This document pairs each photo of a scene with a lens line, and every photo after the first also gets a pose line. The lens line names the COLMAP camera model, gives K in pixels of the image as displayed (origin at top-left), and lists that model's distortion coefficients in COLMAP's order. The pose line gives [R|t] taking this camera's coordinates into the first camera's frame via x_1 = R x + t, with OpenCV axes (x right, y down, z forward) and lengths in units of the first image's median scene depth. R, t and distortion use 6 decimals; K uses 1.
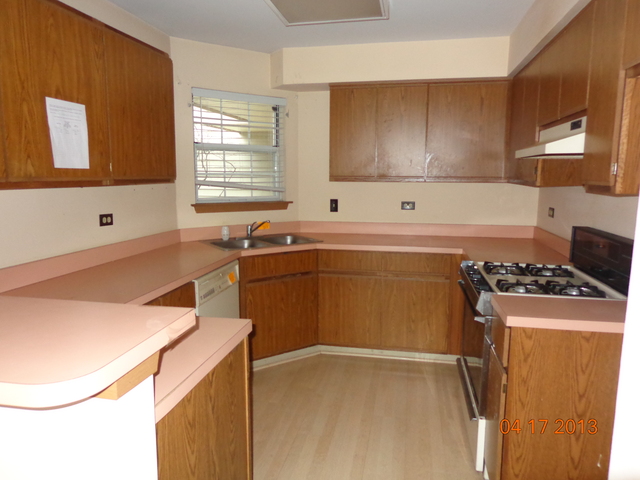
lens RADIAL K [[443.6, 0, 323.9], [0, 443.6, 239.7], [0, 0, 1]] dist [0.004018, 0.000152]
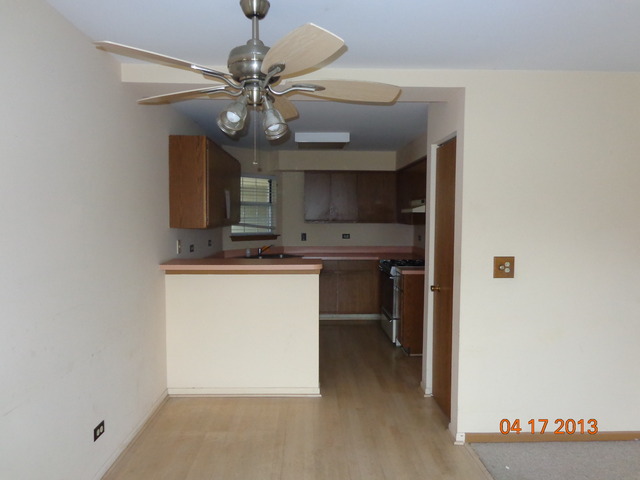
lens RADIAL K [[443.6, 0, 323.9], [0, 443.6, 239.7], [0, 0, 1]] dist [0.004018, 0.000152]
pose [[0.973022, -0.014024, 0.230288, -0.334689], [0.034259, 0.995868, -0.084105, 0.090818], [-0.228157, 0.089726, 0.969481, -0.765494]]
